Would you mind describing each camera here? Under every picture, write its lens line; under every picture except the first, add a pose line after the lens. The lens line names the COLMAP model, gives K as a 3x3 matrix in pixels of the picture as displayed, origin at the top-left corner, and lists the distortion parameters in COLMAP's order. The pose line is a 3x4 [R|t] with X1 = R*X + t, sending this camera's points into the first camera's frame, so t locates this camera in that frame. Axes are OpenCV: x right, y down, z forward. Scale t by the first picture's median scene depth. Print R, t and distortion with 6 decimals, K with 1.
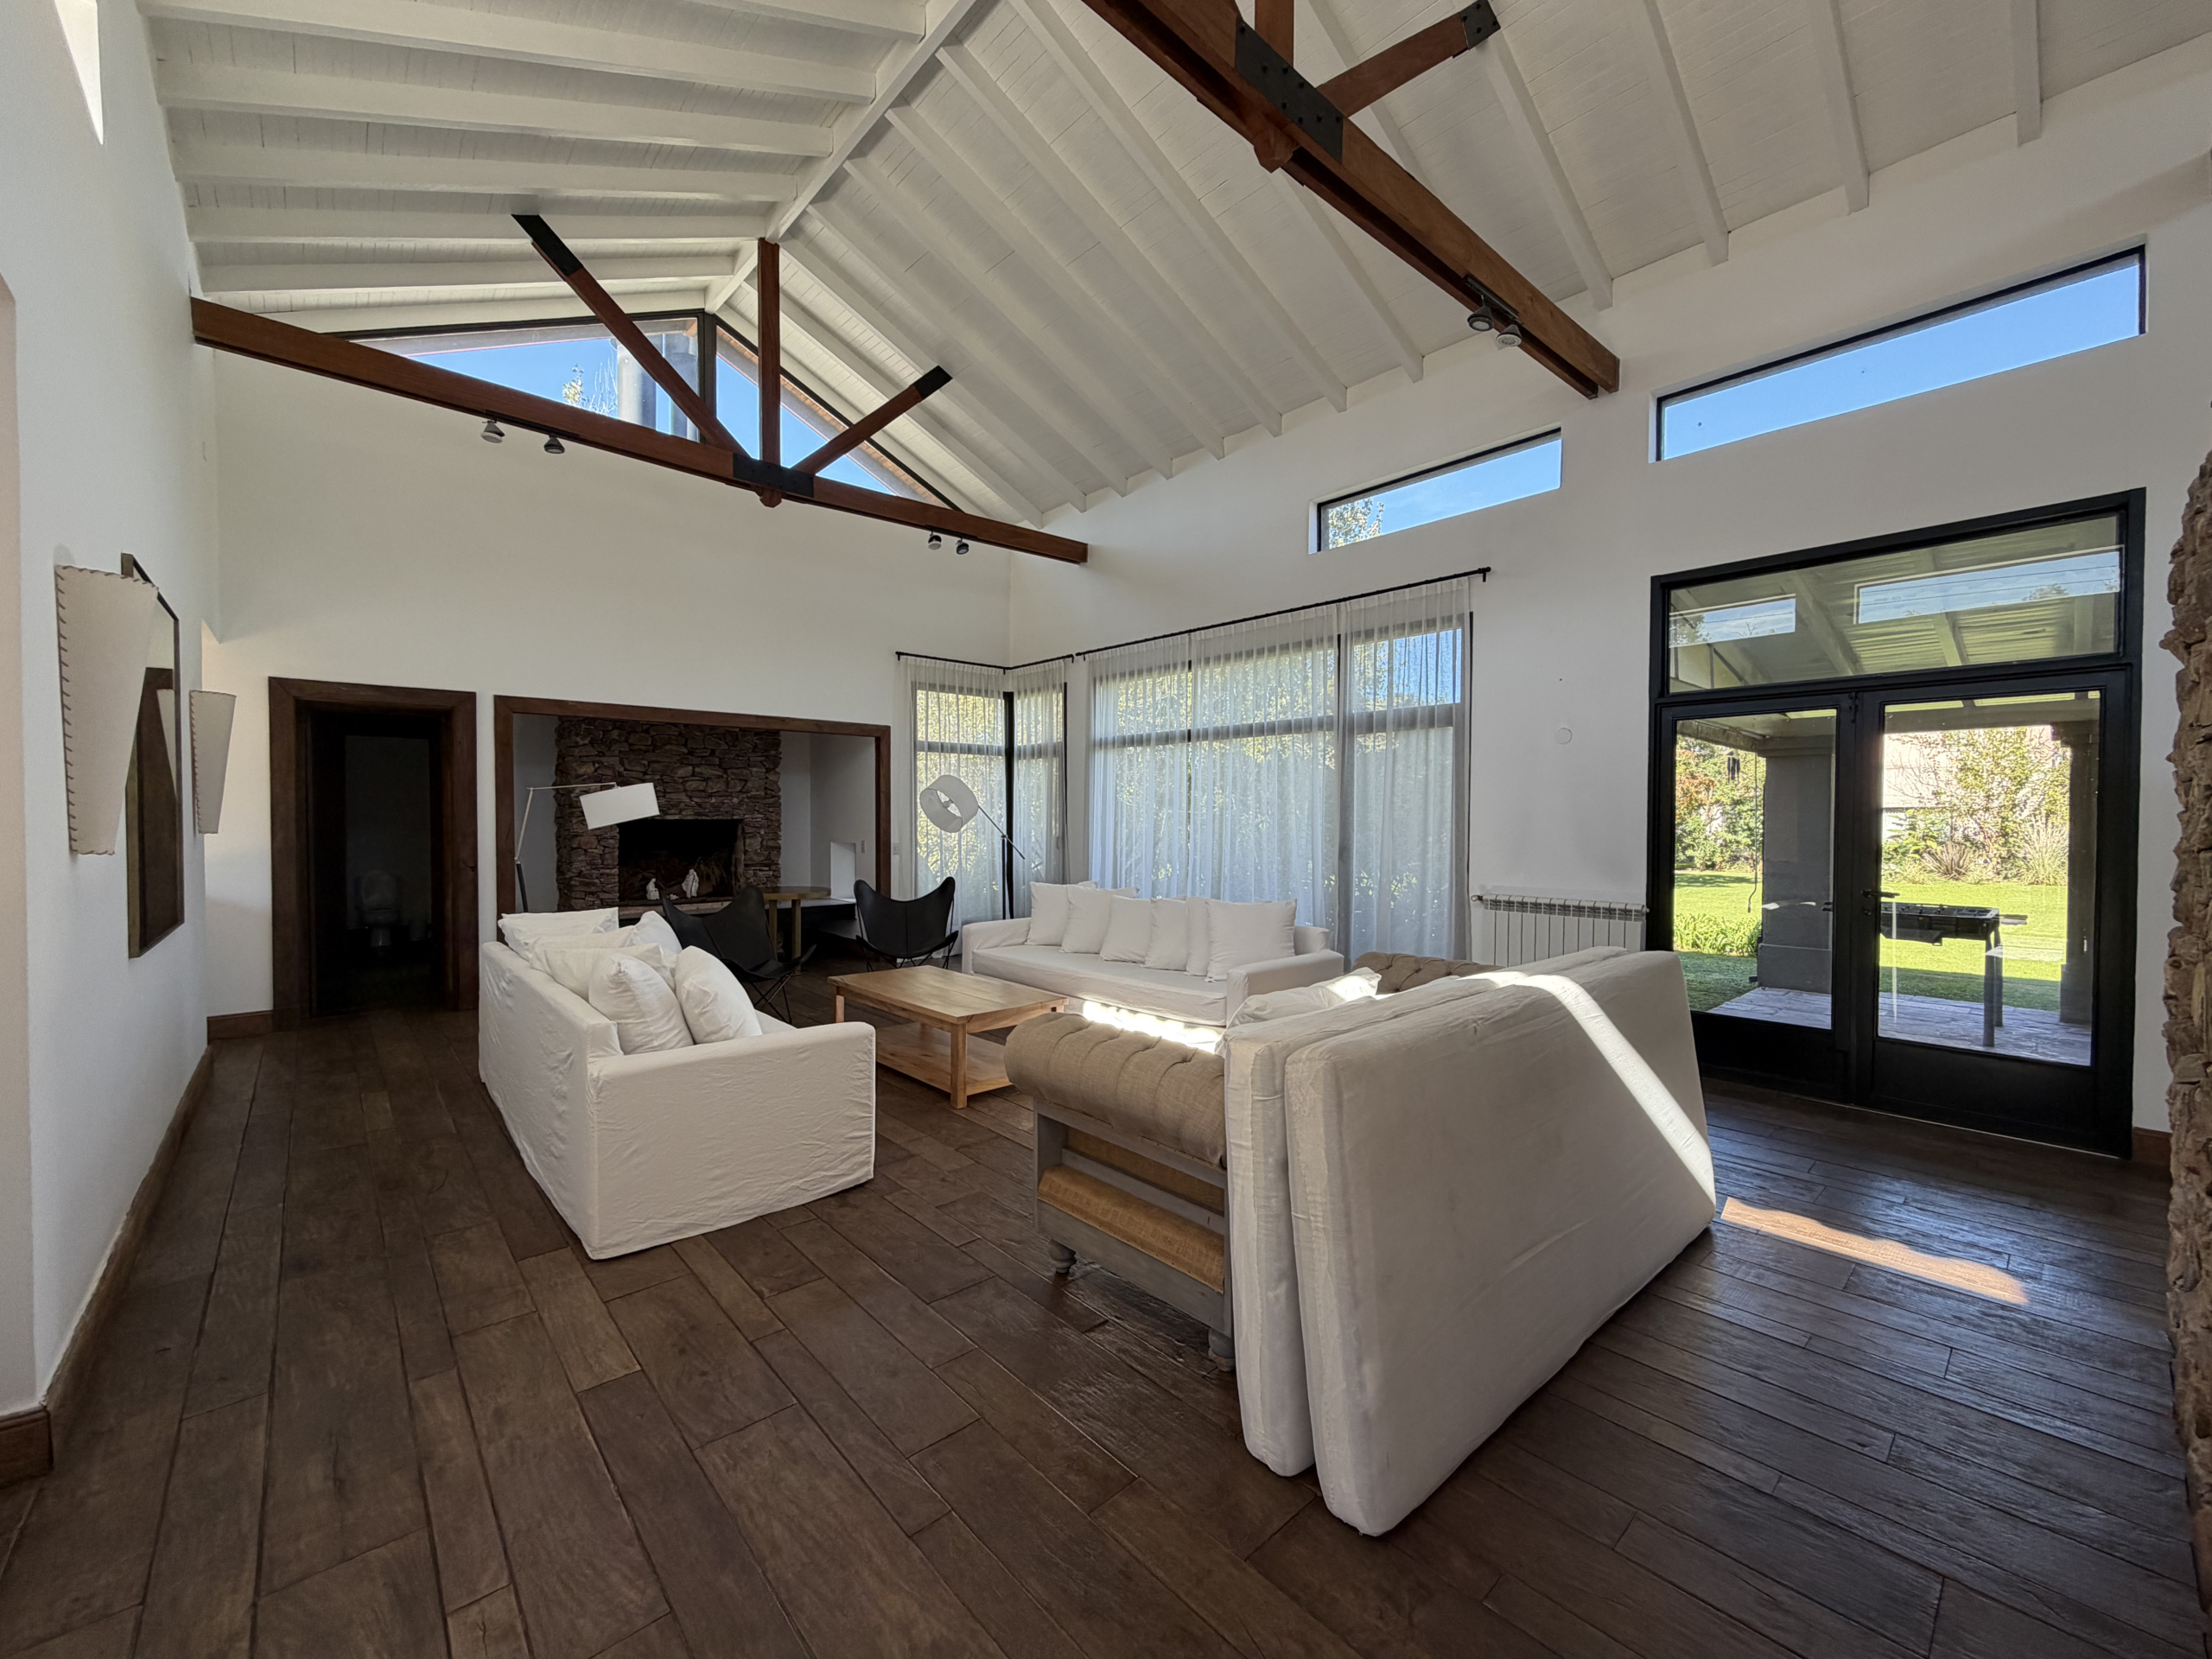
lens RADIAL K [[885.4, 0, 1108.3], [0, 885.4, 833.4], [0, 0, 1]] dist [0.000893, -0.000180]
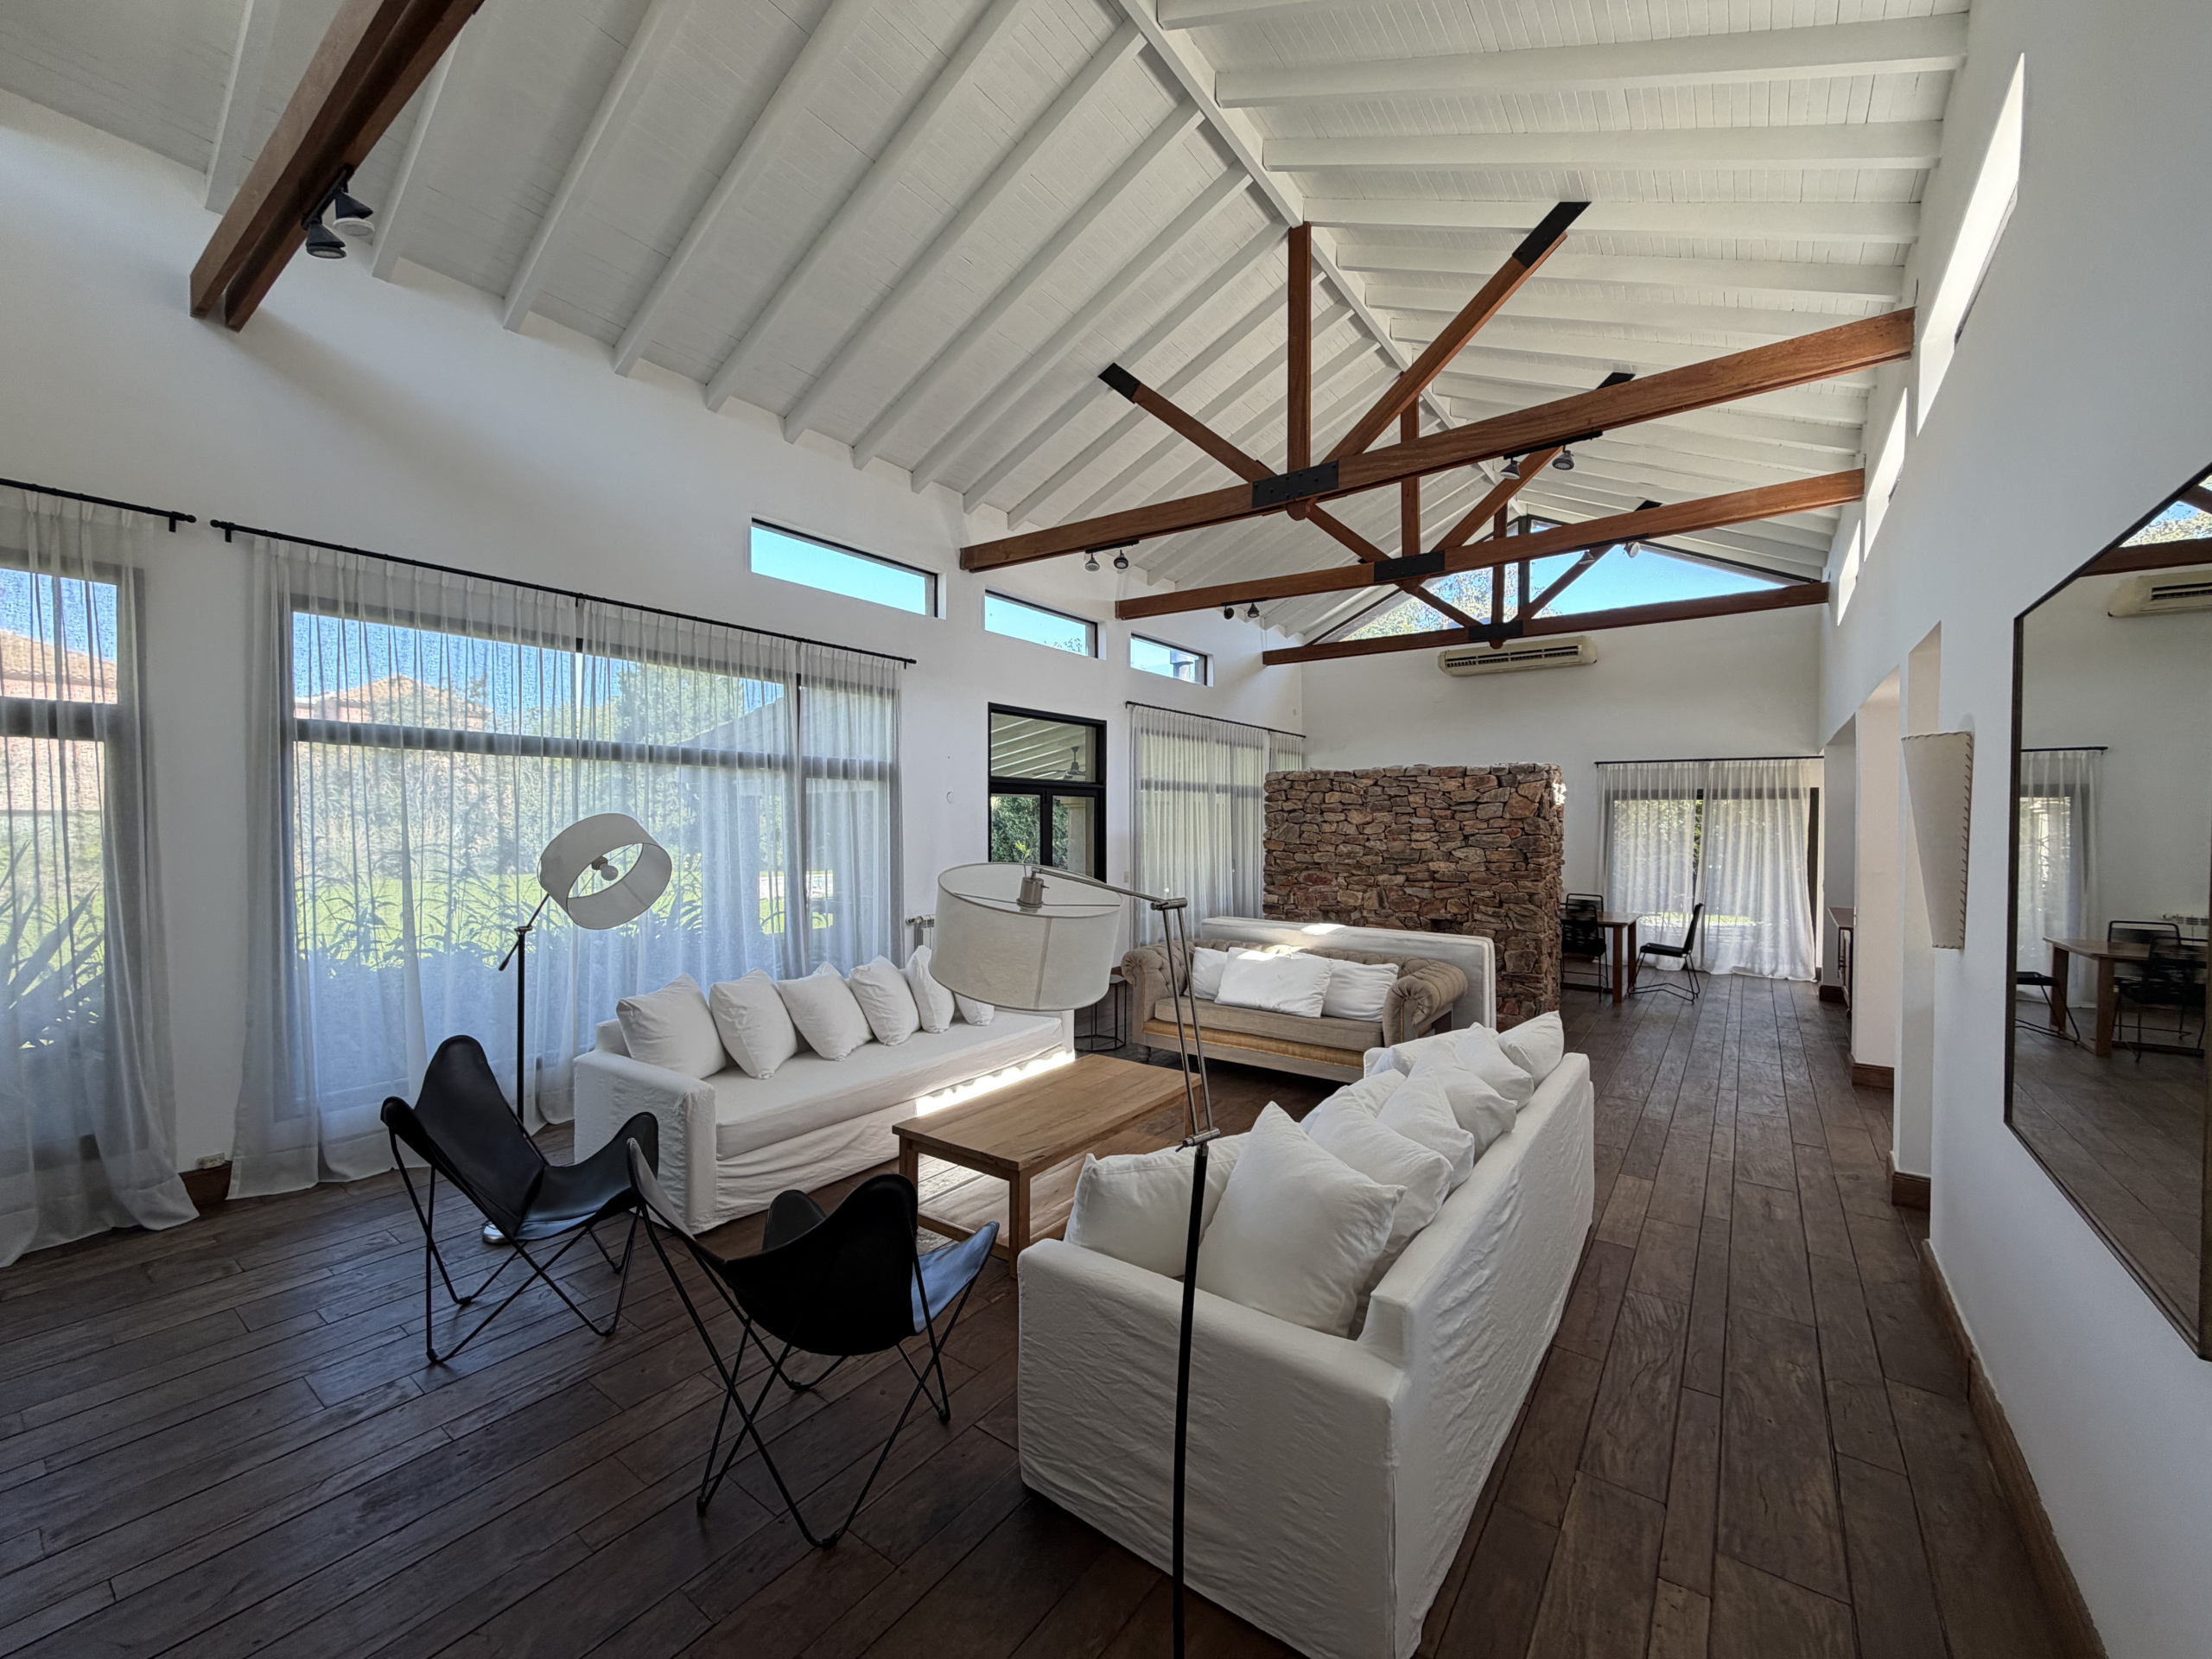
lens RADIAL K [[885.4, 0, 1109.5], [0, 885.4, 836.0], [0, 0, 1]] dist [0.000893, -0.000180]
pose [[-0.212081, -0.023493, 0.976970, -0.740743], [0.015186, 0.999511, 0.027331, -0.066525], [-0.977134, 0.020632, -0.211620, 0.851775]]
